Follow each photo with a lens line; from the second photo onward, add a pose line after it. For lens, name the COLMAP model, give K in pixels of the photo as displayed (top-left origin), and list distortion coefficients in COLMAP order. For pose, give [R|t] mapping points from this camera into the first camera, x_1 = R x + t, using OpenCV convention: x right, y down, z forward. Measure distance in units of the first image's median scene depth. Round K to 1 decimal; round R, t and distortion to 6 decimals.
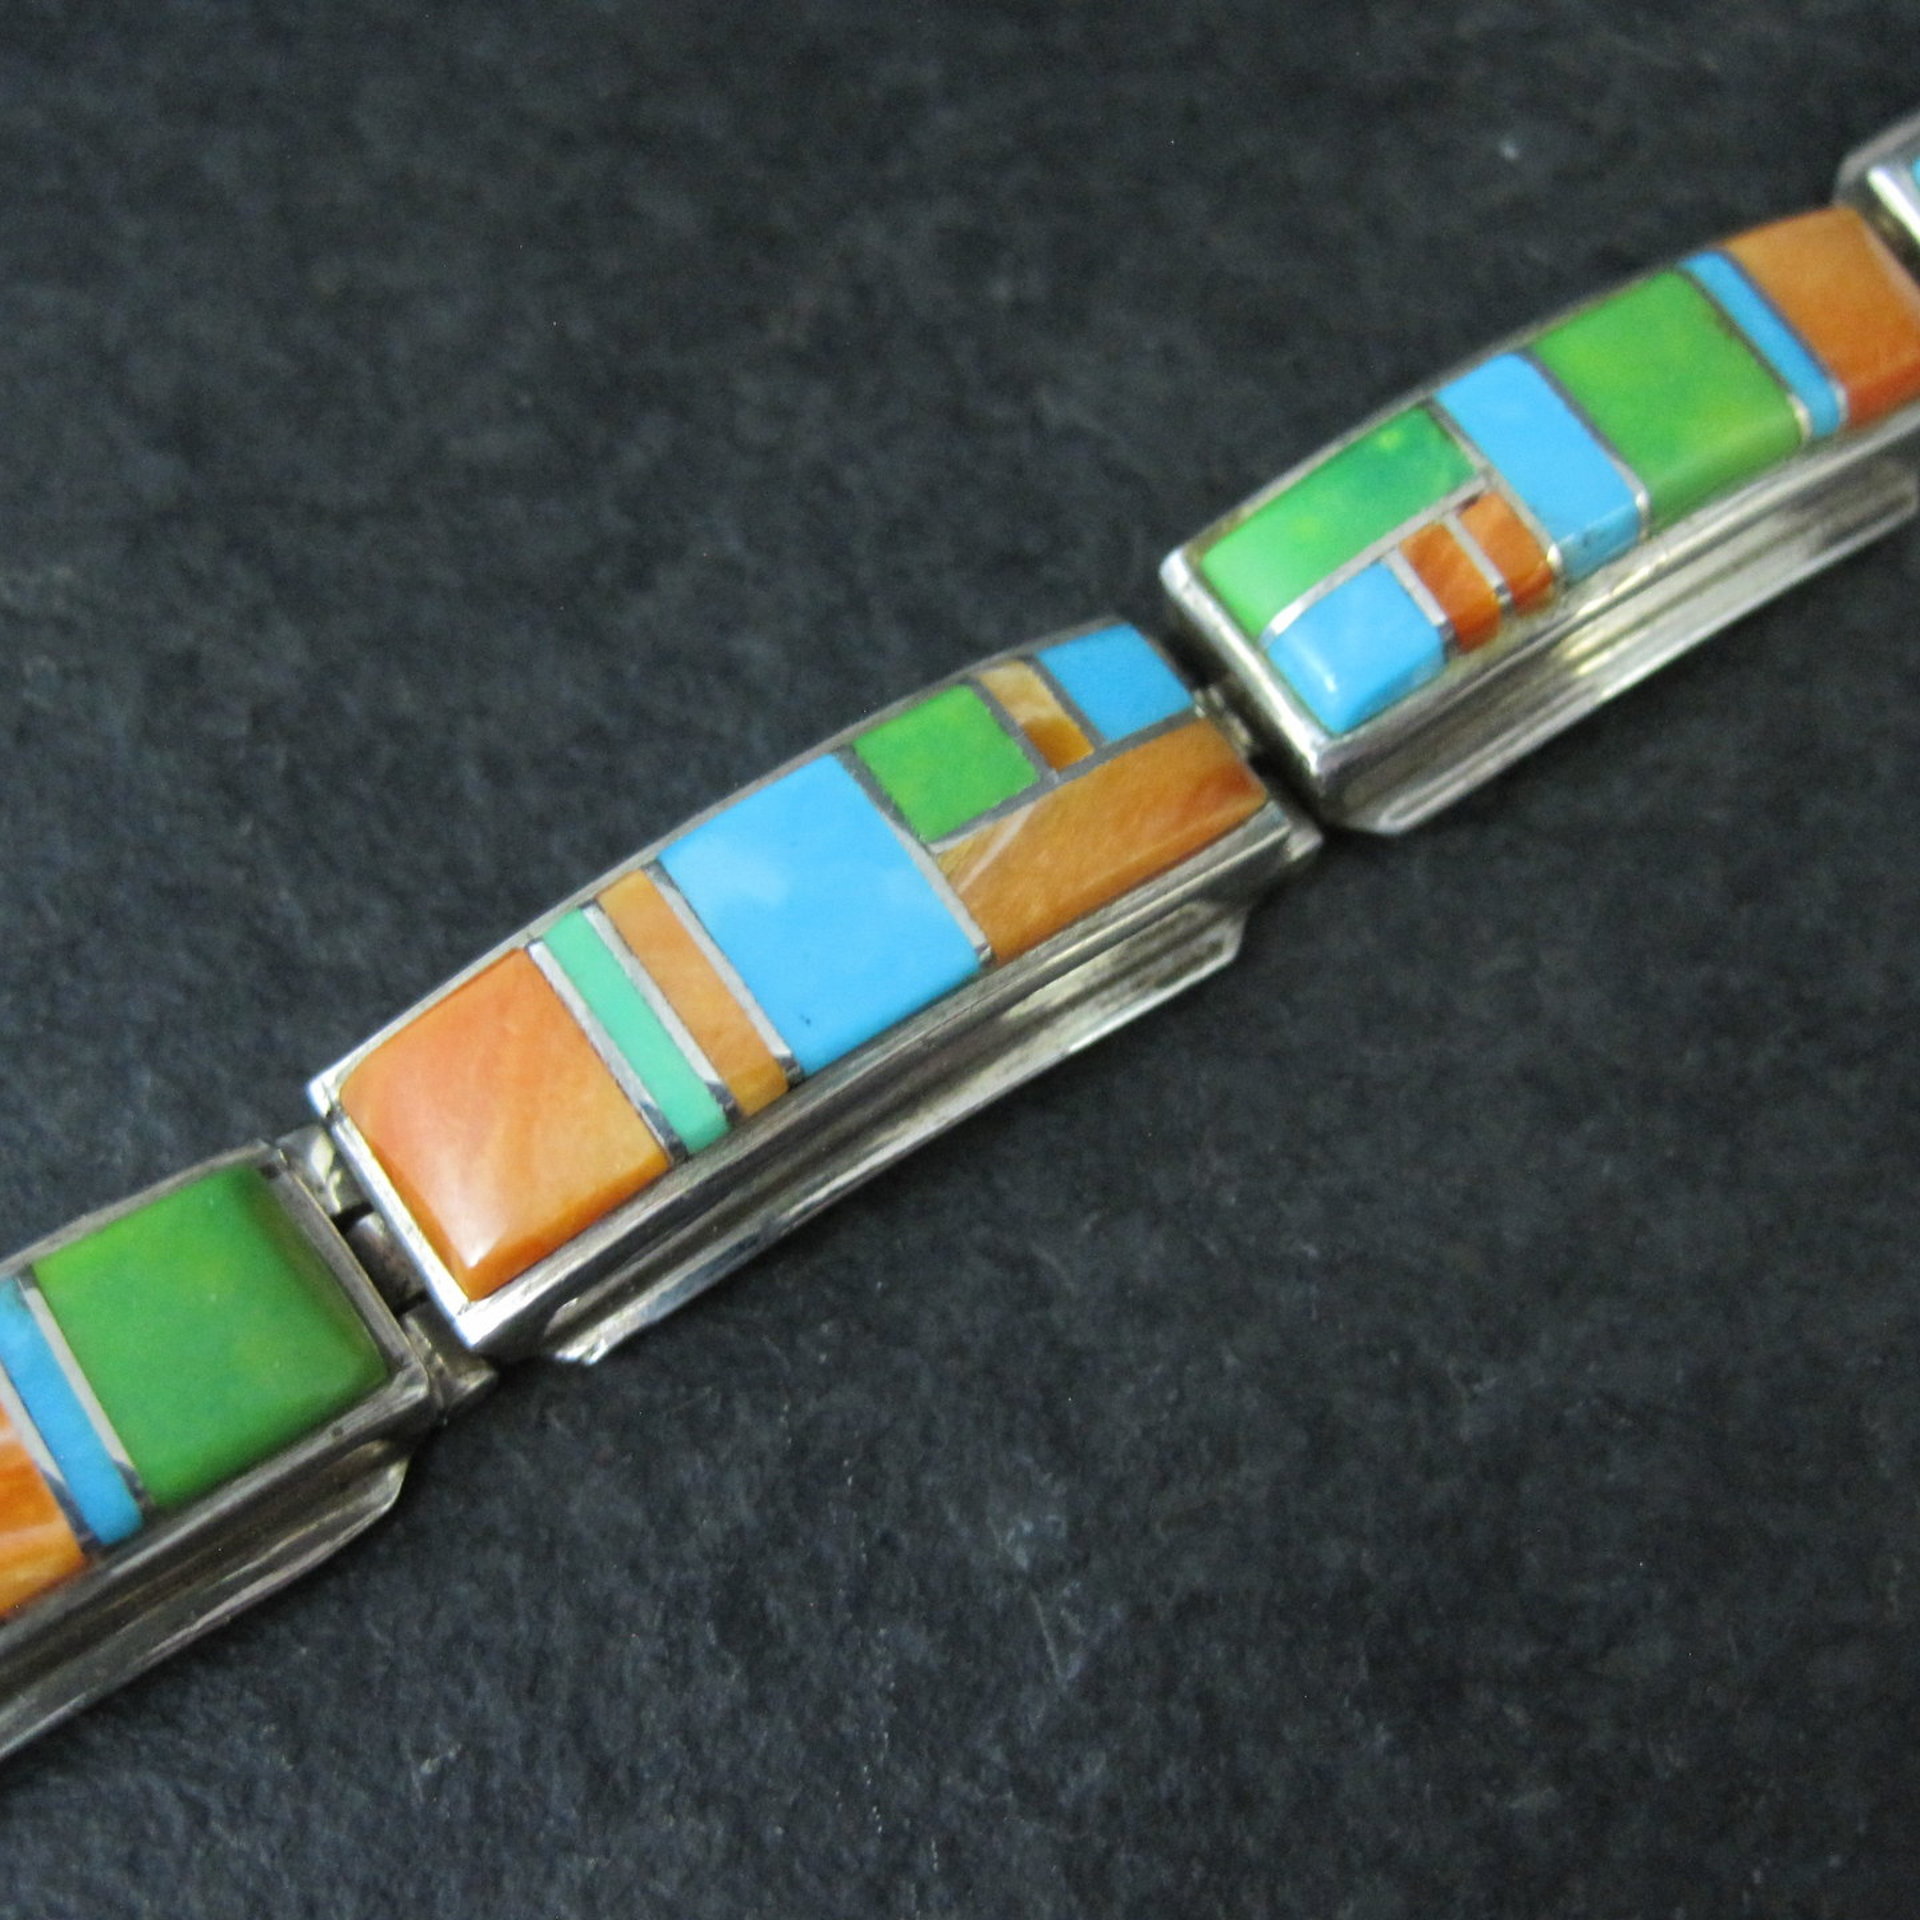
lens RADIAL K [[2278.9, 0, 954.4], [0, 2278.9, 959.2], [0, 0, 1]] dist [-0.122252, 0.000000]
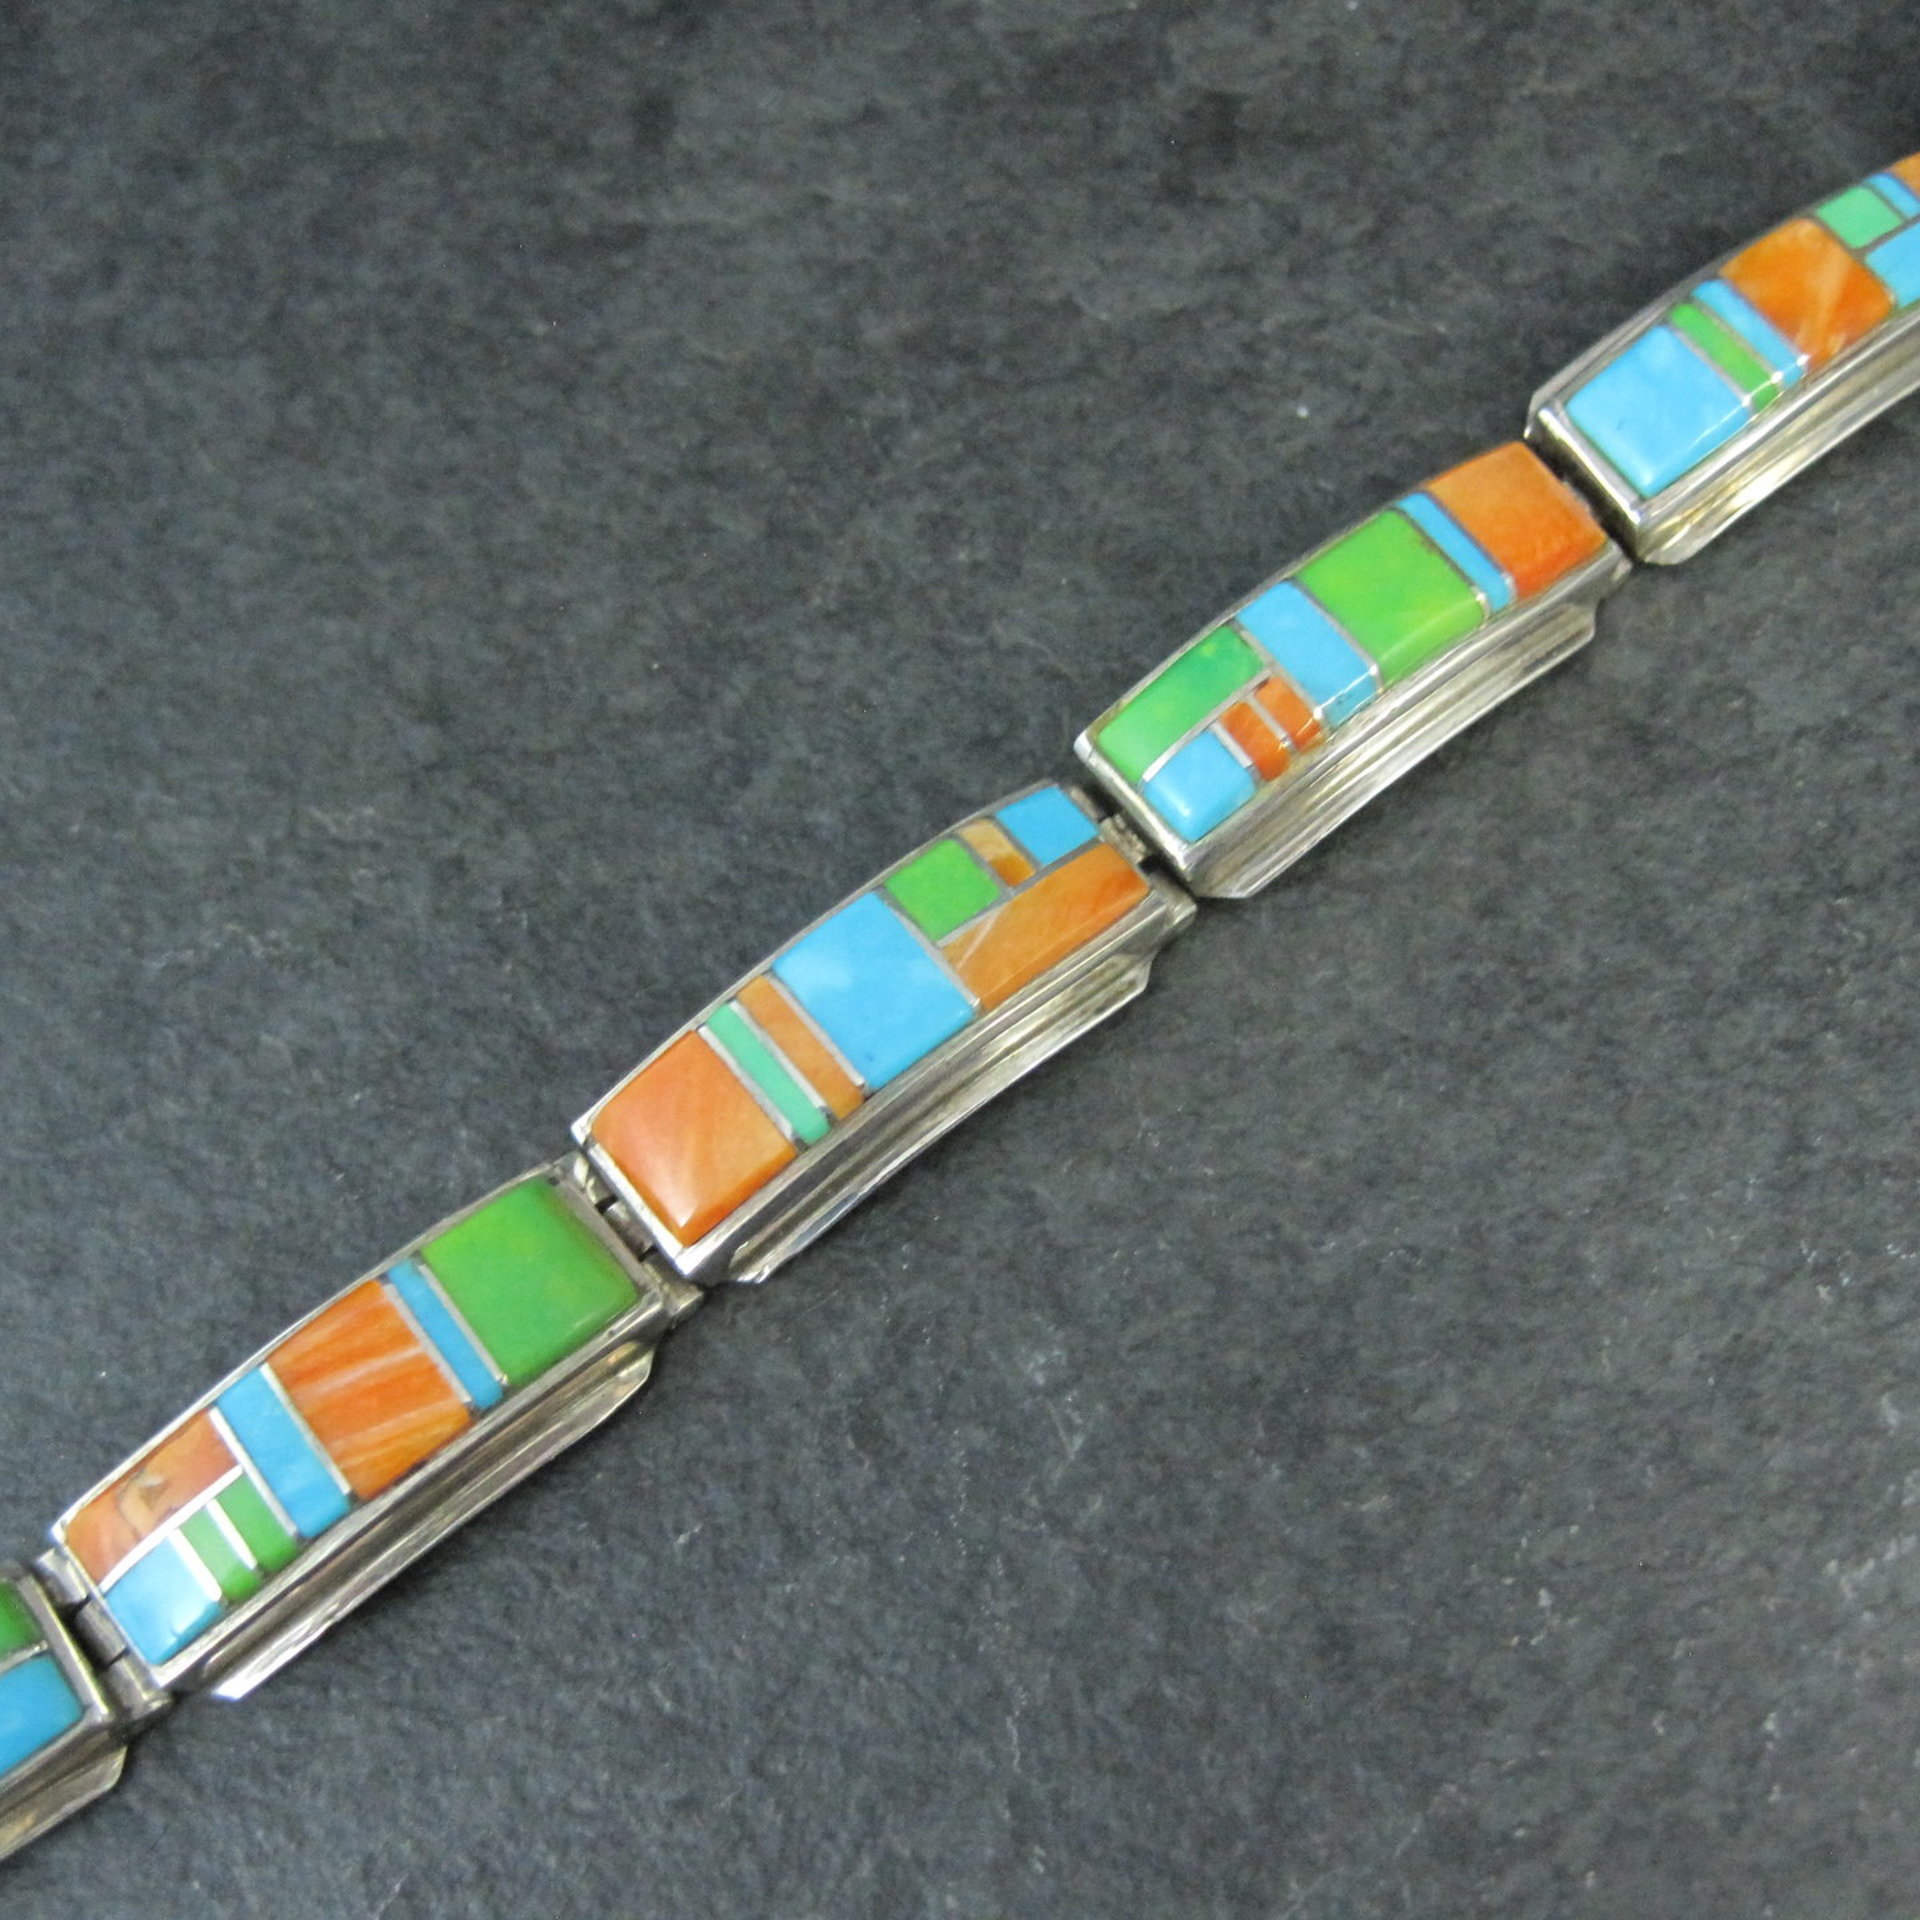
lens RADIAL K [[2278.9, 0, 961.3], [0, 2278.9, 961.9], [0, 0, 1]] dist [-0.122252, 0.000000]
pose [[0.993507, -0.098171, -0.057509, 0.090728], [0.098032, 0.995169, -0.005229, -0.023692], [0.057745, -0.000443, 0.998331, -0.567624]]
